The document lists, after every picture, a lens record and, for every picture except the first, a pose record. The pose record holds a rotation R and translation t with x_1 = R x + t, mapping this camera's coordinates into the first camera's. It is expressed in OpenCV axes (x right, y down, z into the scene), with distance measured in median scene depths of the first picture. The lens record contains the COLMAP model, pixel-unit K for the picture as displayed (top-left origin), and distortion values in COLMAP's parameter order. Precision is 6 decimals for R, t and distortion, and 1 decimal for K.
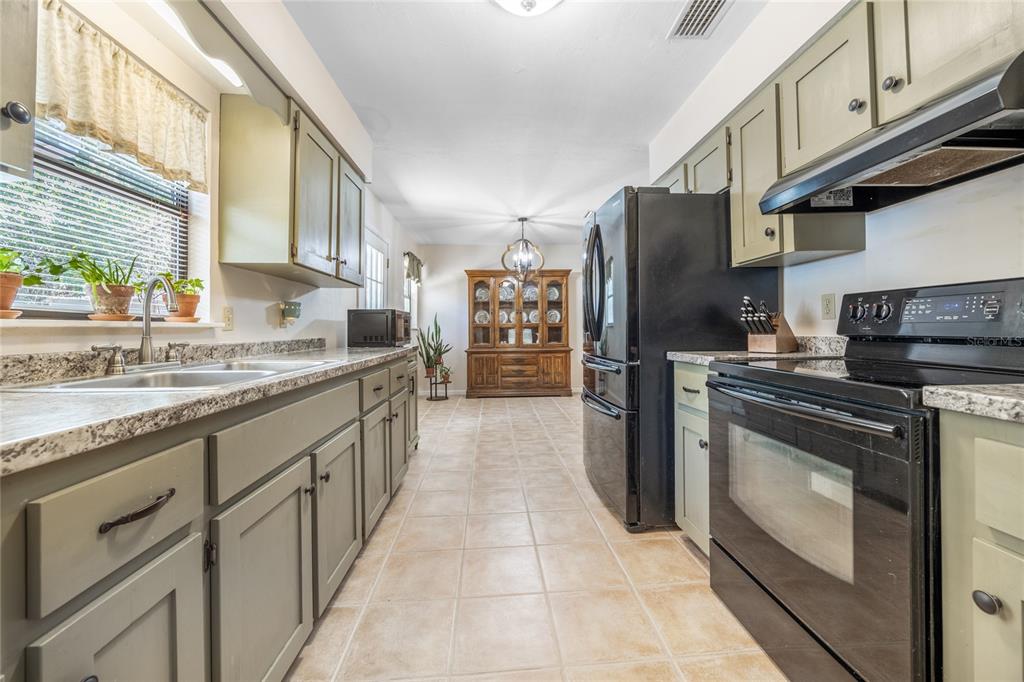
lens RADIAL K [[394.4, 0, 515.9], [0, 394.4, 325.2], [0, 0, 1]] dist [-0.000483, 0.000008]
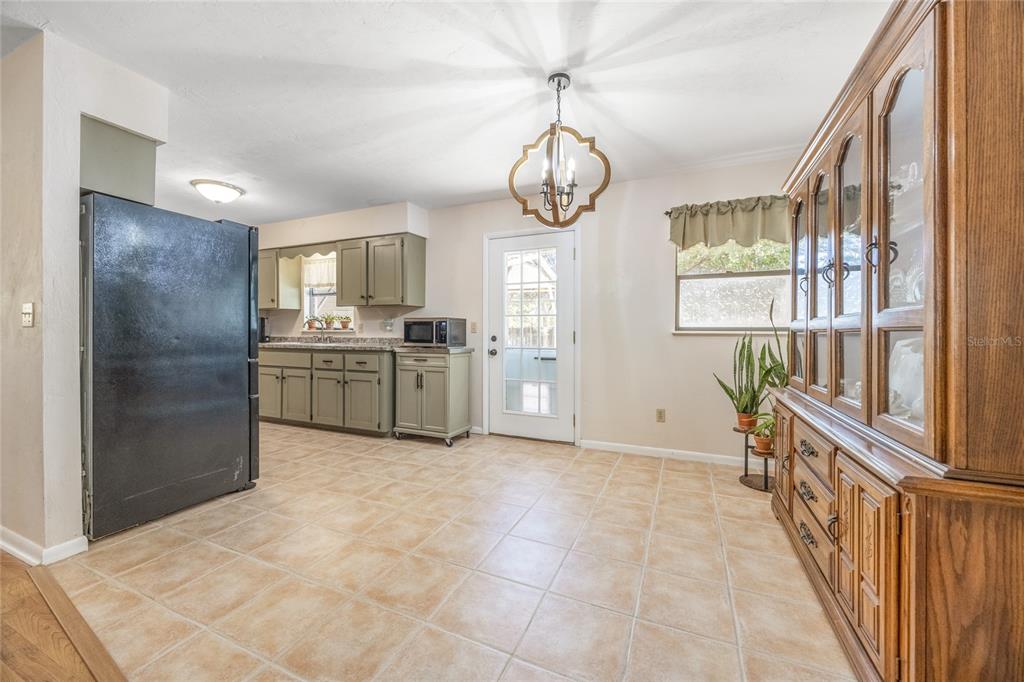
lens RADIAL K [[390.2, 0, 513.8], [0, 390.2, 334.2], [0, 0, 1]] dist [-0.001431, -0.000051]
pose [[-0.452577, 0.010758, -0.891661, 1.255044], [0.007205, 0.999939, 0.008407, 0.009596], [0.891696, -0.002619, -0.452626, 3.419004]]
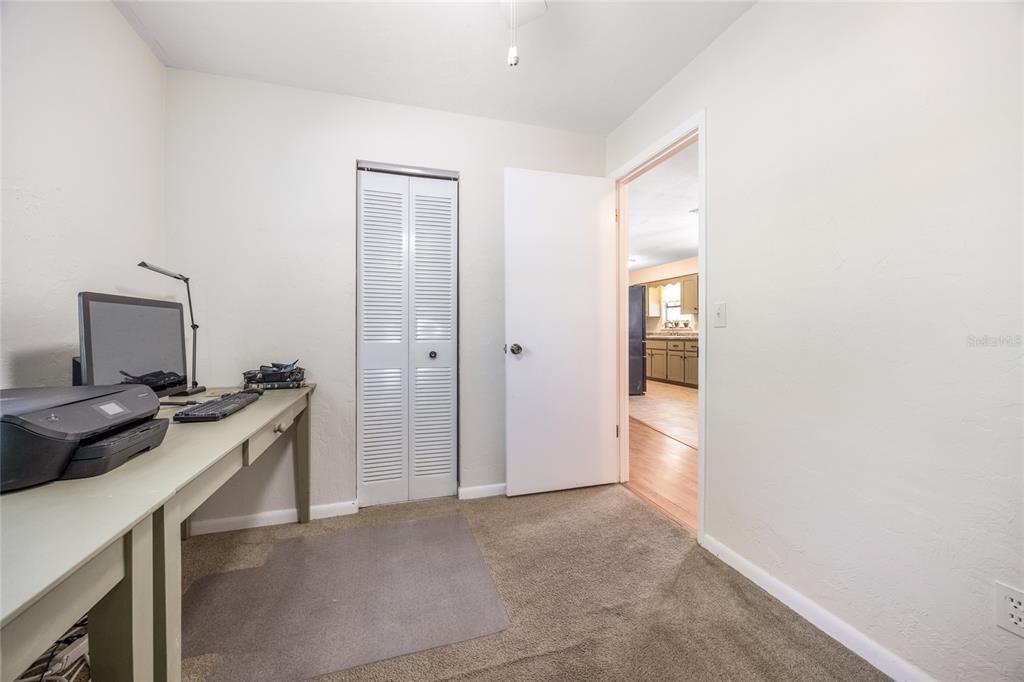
lens RADIAL K [[390.2, 0, 513.8], [0, 390.2, 334.2], [0, 0, 1]] dist [-0.001431, -0.000051]
pose [[-0.967860, 0.015985, -0.250980, 2.499717], [0.015685, 0.999872, 0.003194, 0.018599], [0.250999, -0.000845, -0.967987, 5.110095]]
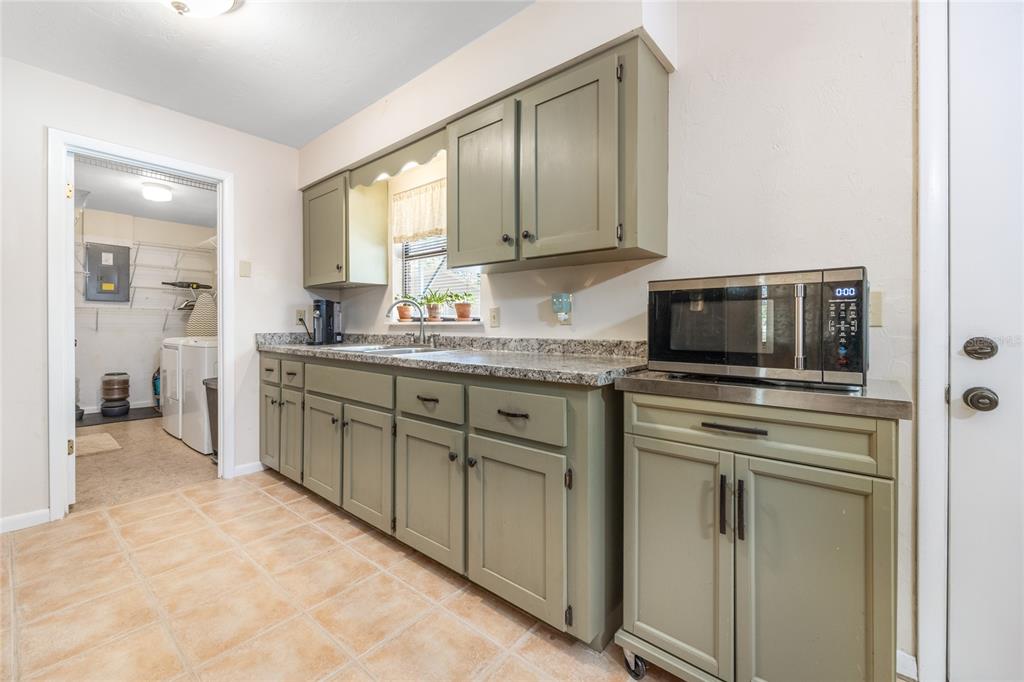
lens RADIAL K [[415.6, 0, 501.4], [0, 415.6, 325.3], [0, 0, 1]] dist [-0.002012, -0.000267]
pose [[-0.693662, 0.008554, -0.720250, 0.207409], [0.010763, 0.999941, 0.001510, 0.007037], [0.720221, -0.006704, -0.693713, 2.107687]]
